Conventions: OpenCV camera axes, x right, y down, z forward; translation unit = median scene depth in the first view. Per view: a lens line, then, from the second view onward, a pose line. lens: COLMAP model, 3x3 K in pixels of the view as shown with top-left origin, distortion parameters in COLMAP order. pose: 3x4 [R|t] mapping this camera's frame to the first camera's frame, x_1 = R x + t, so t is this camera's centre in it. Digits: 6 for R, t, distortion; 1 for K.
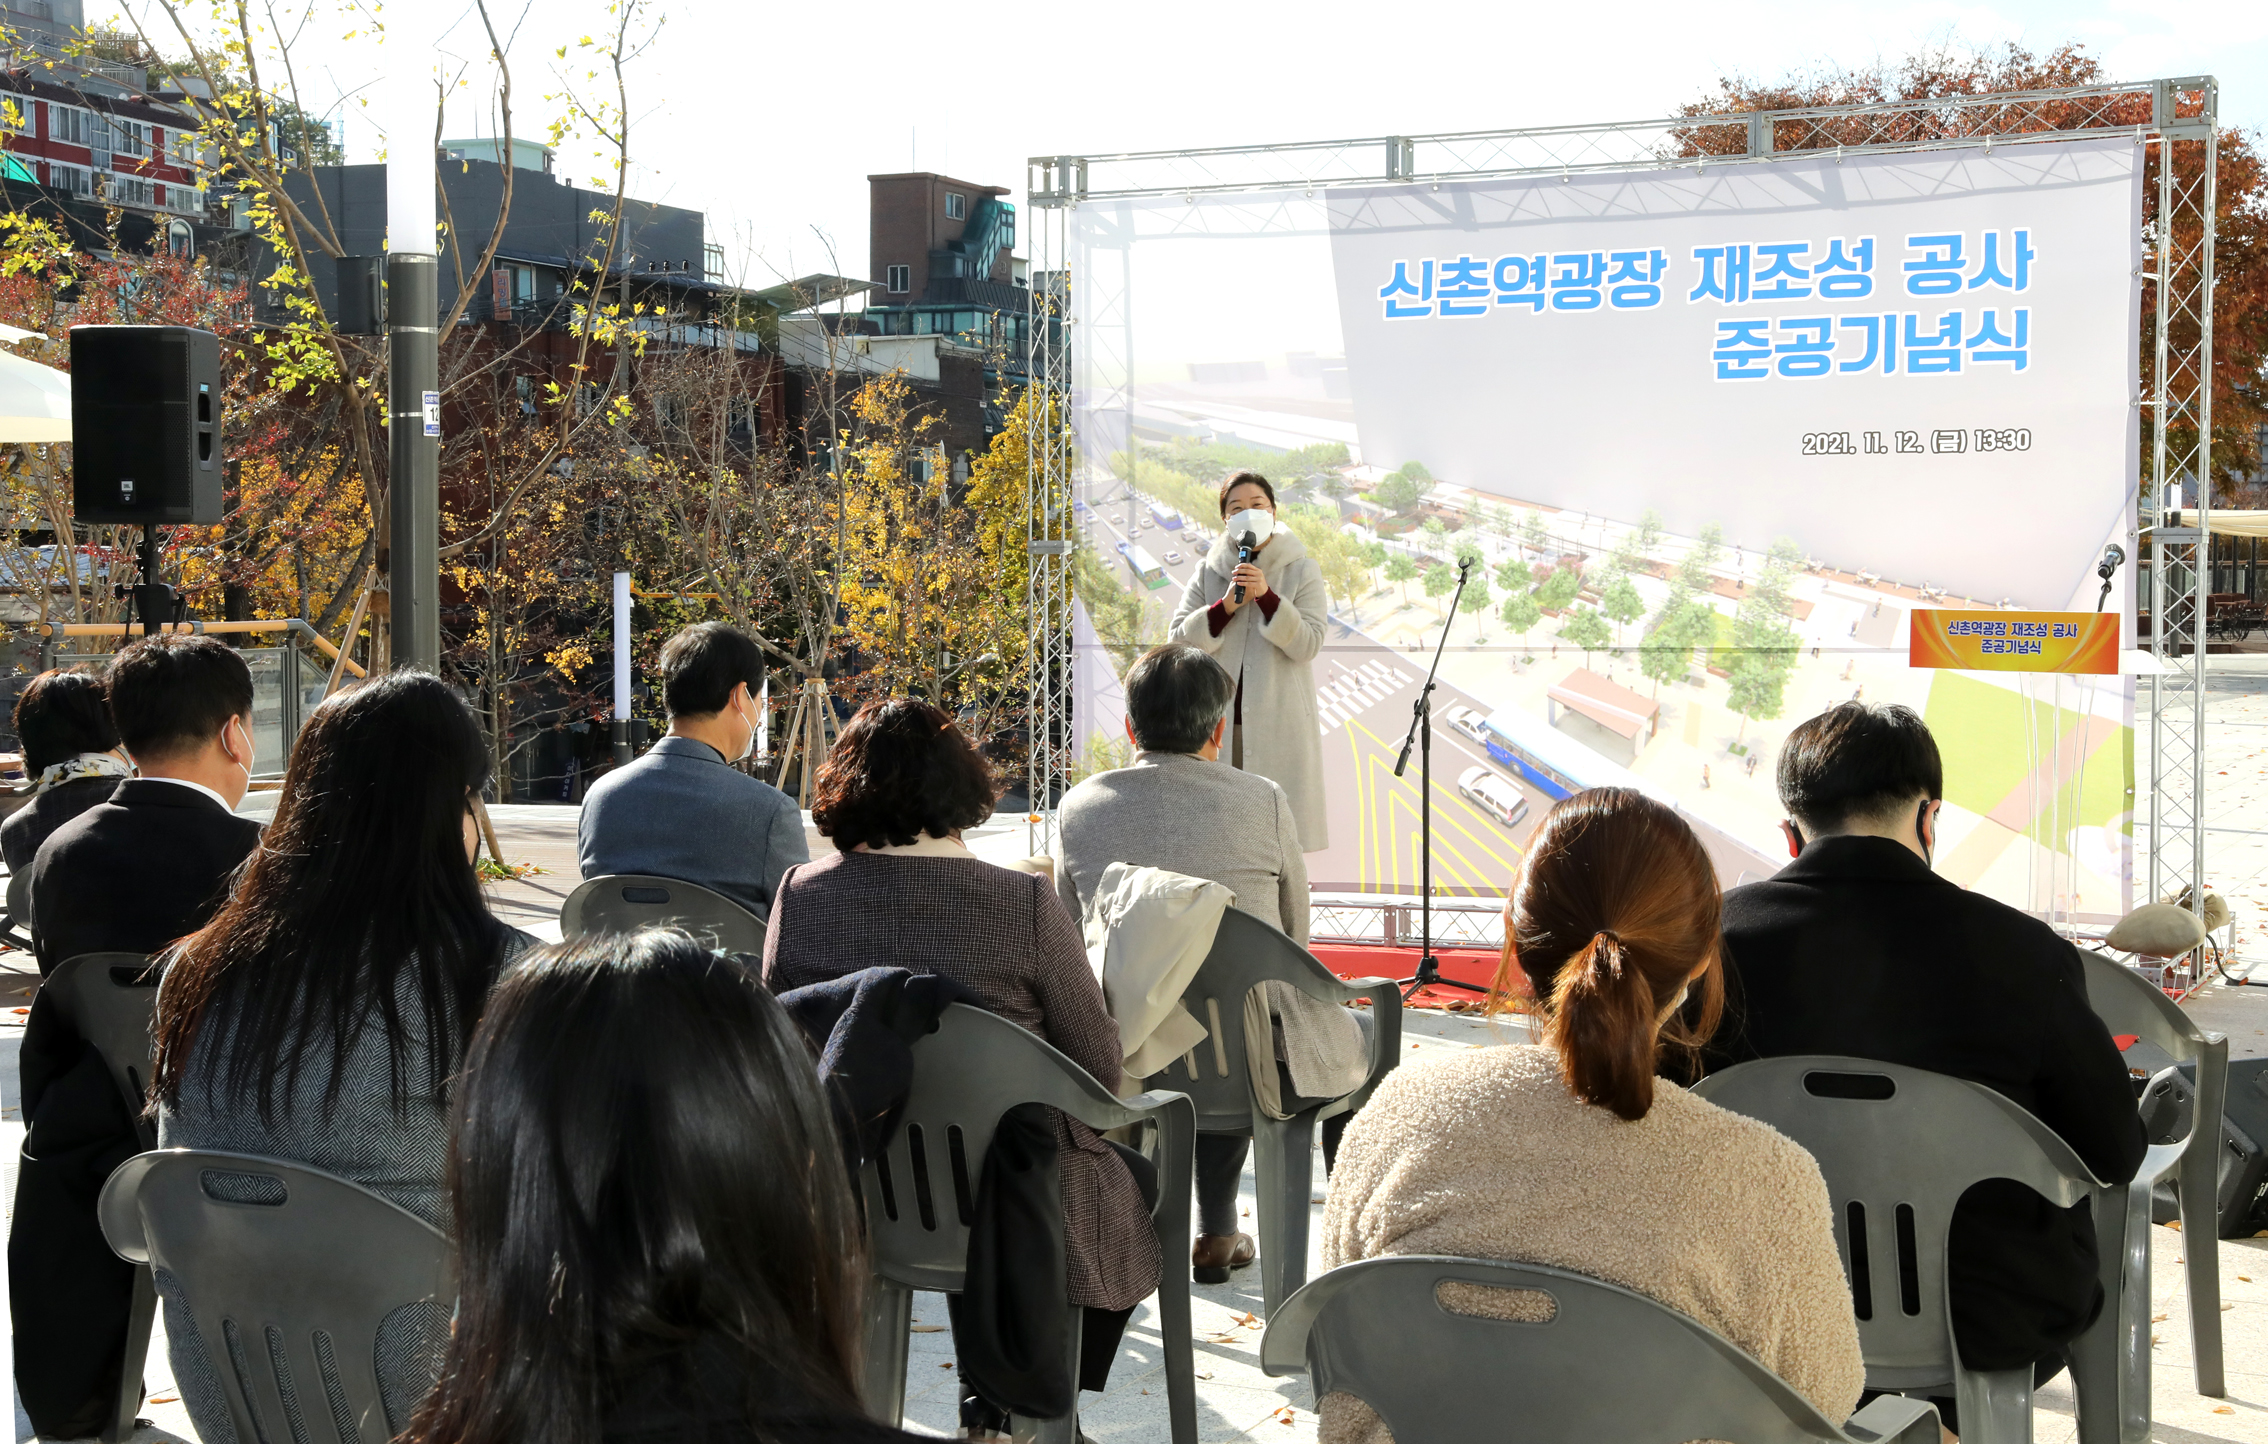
lens RADIAL K [[3321.7, 0, 1169.9], [0, 3321.7, 700.3], [0, 0, 1]] dist [0.158946, 0.000000]
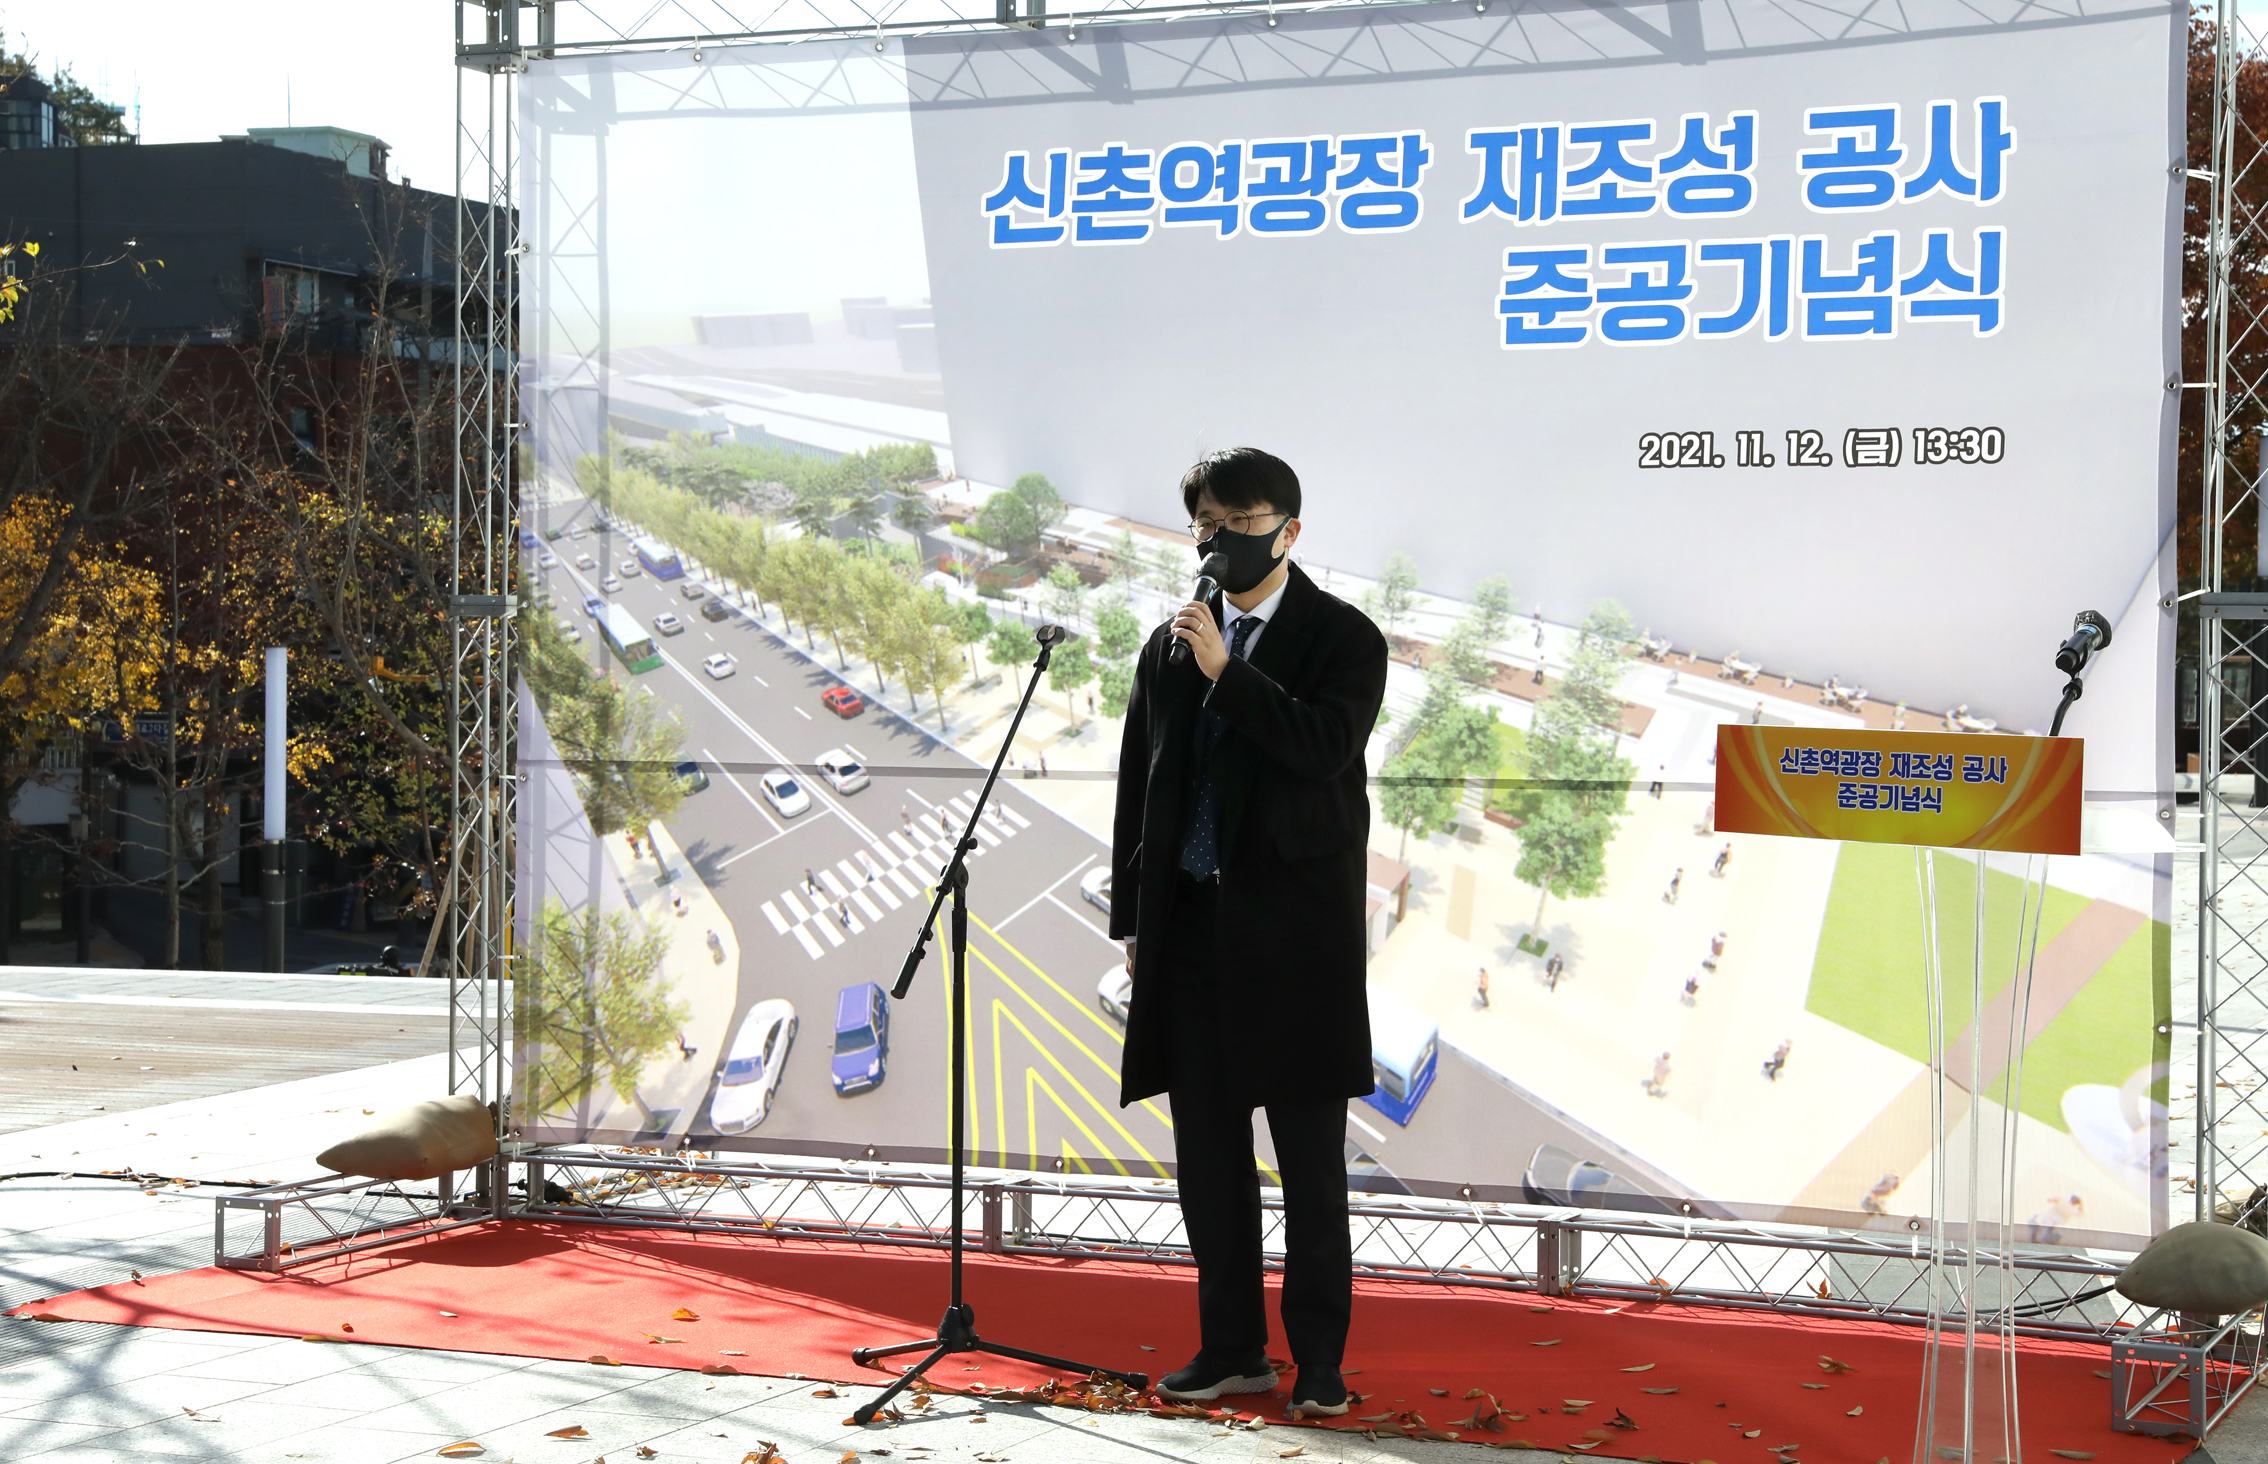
lens RADIAL K [[3992.8, 0, 1122.1], [0, 3992.8, 723.3], [0, 0, 1]] dist [0.188750, 0.000000]
pose [[0.999936, 0.011252, -0.001465, 0.093376], [-0.011282, 0.999696, -0.021924, -0.008981], [0.001217, 0.021939, 0.999759, 0.257658]]
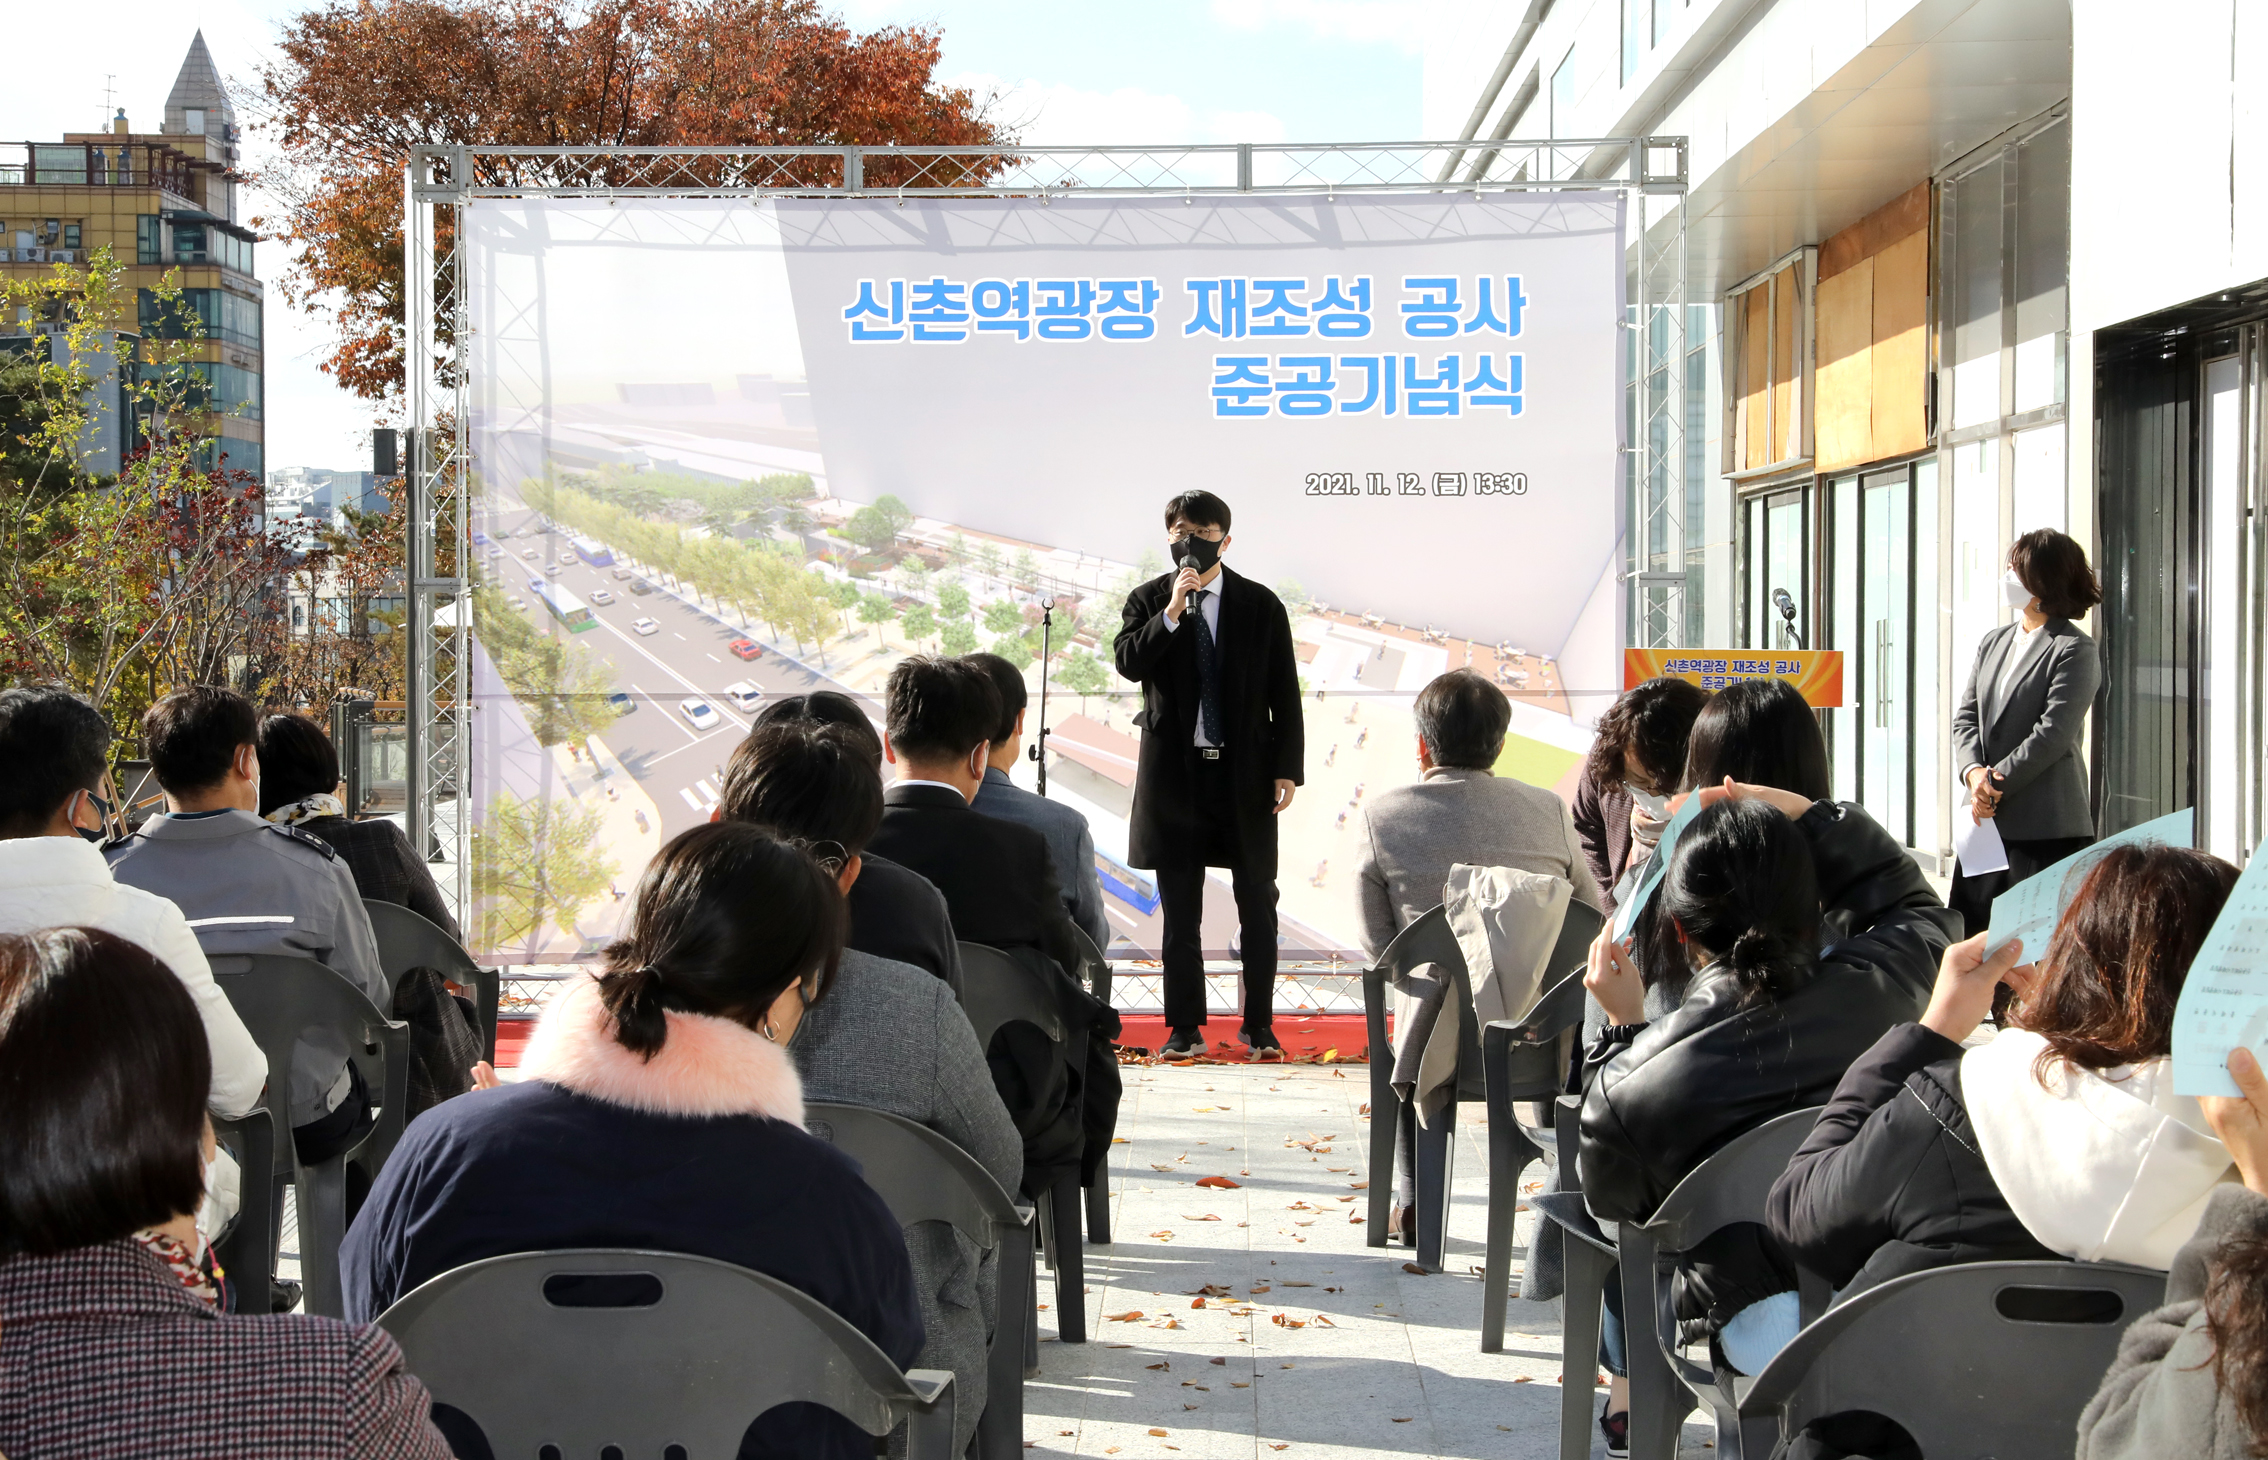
lens RADIAL K [[4658.1, 0, 1061.9], [0, 4658.1, 736.2], [0, 0, 1]] dist [0.149966, 0.000000]
pose [[0.919250, -0.010185, 0.393542, -0.405305], [0.015284, 0.999835, -0.009826, 0.009603], [-0.393376, 0.015048, 0.919254, -0.224299]]
